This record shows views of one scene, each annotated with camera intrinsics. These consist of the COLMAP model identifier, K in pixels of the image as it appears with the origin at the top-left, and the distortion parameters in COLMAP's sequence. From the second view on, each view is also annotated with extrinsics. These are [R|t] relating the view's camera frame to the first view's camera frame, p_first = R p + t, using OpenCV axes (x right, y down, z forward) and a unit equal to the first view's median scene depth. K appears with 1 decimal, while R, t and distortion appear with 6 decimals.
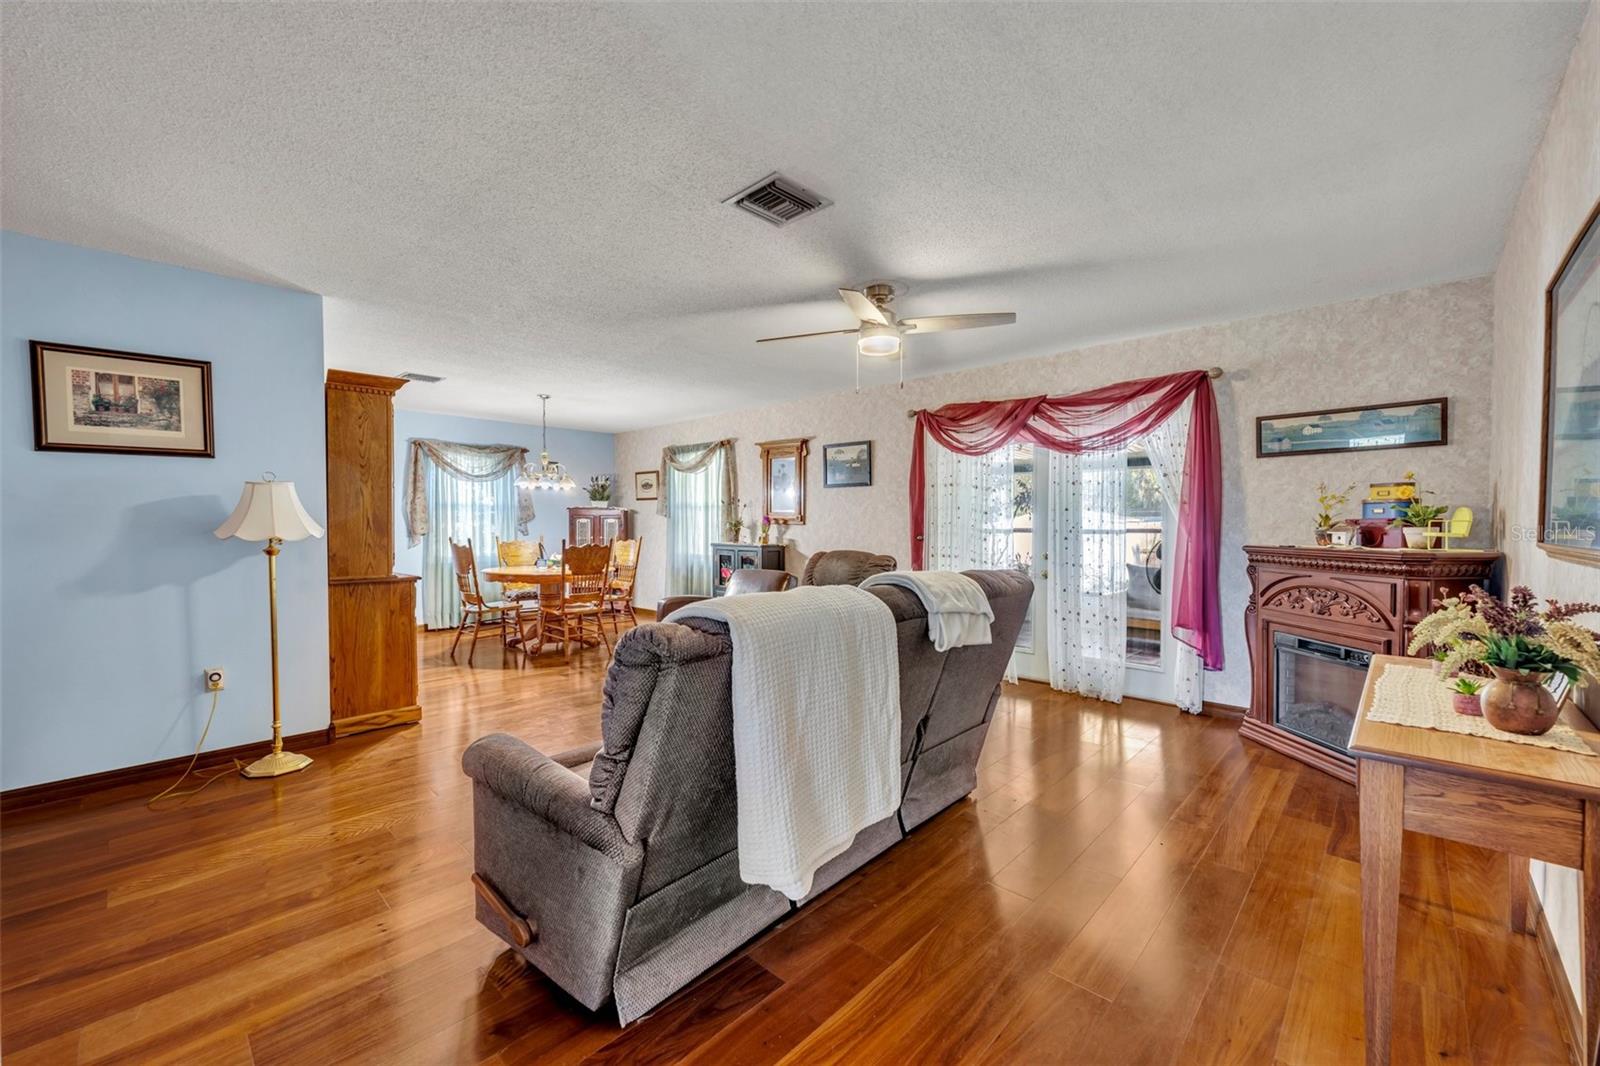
lens RADIAL K [[596.8, 0, 798.4], [0, 596.8, 534.7], [0, 0, 1]] dist [-0.002679, -0.000614]
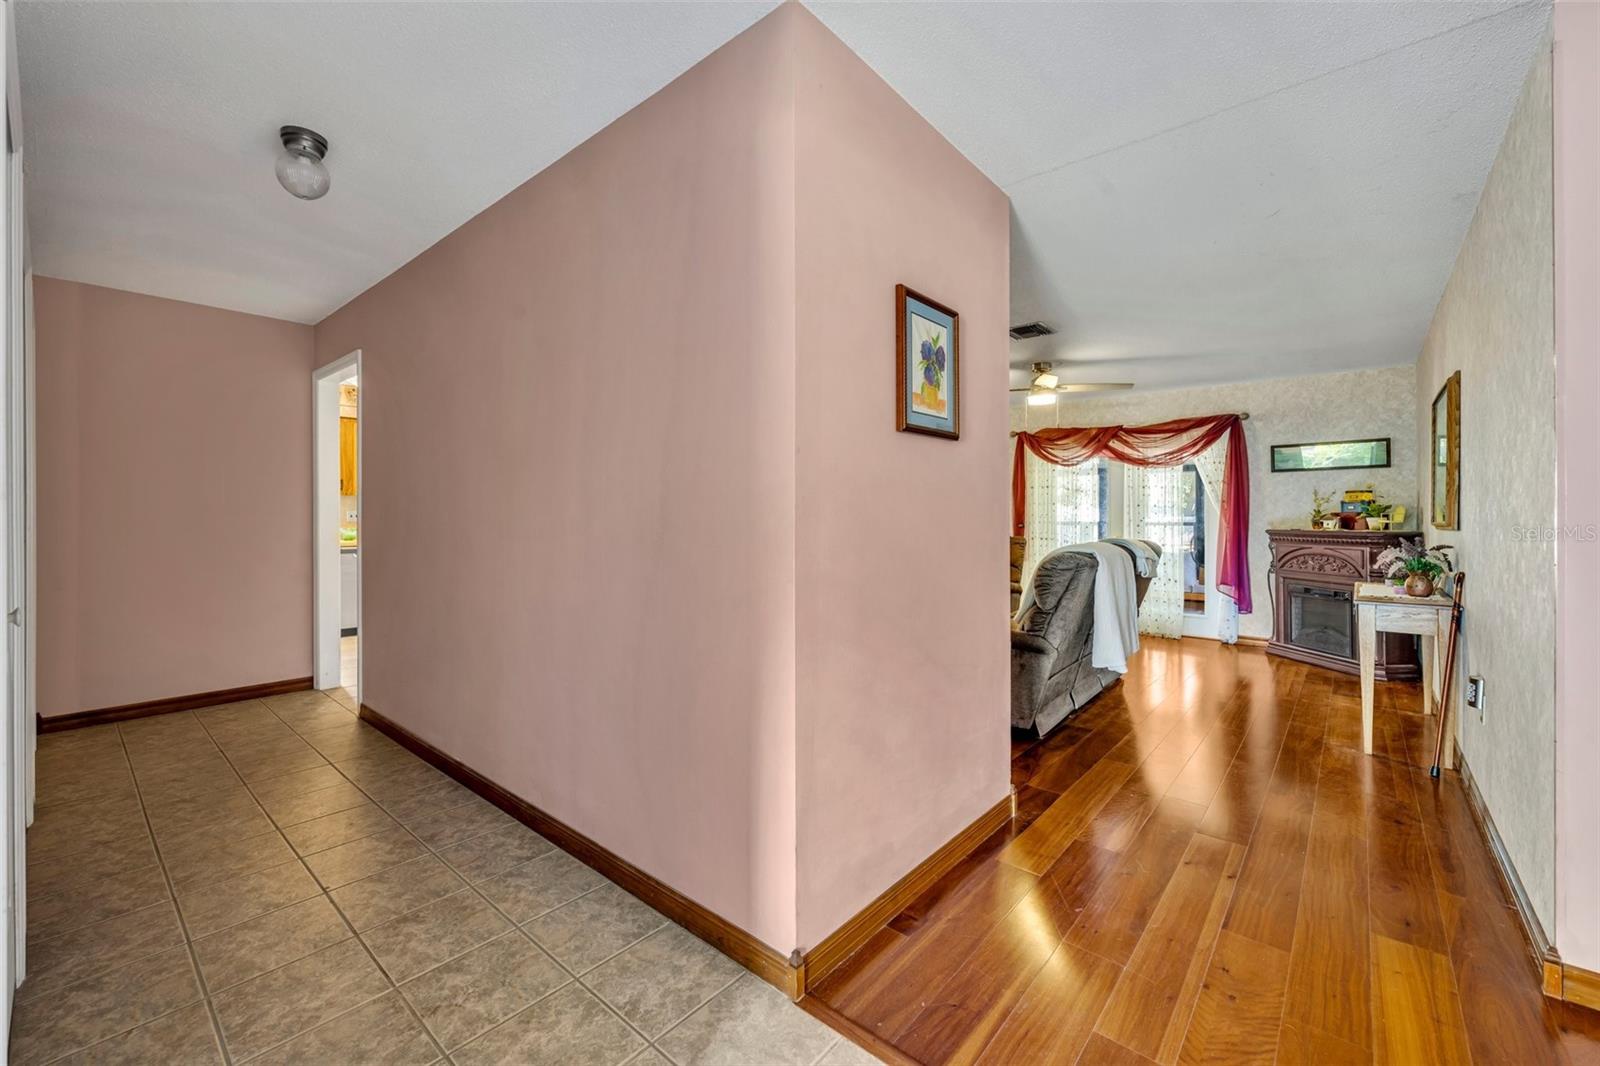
lens RADIAL K [[662.9, 0, 738.9], [0, 662.9, 511.8], [0, 0, 1]] dist [-0.002236, 0.000656]
pose [[0.998864, 0.005766, 0.047292, -0.660847], [-0.004350, 0.999541, -0.029975, 0.028151], [-0.047443, 0.029735, 0.998431, -0.614479]]
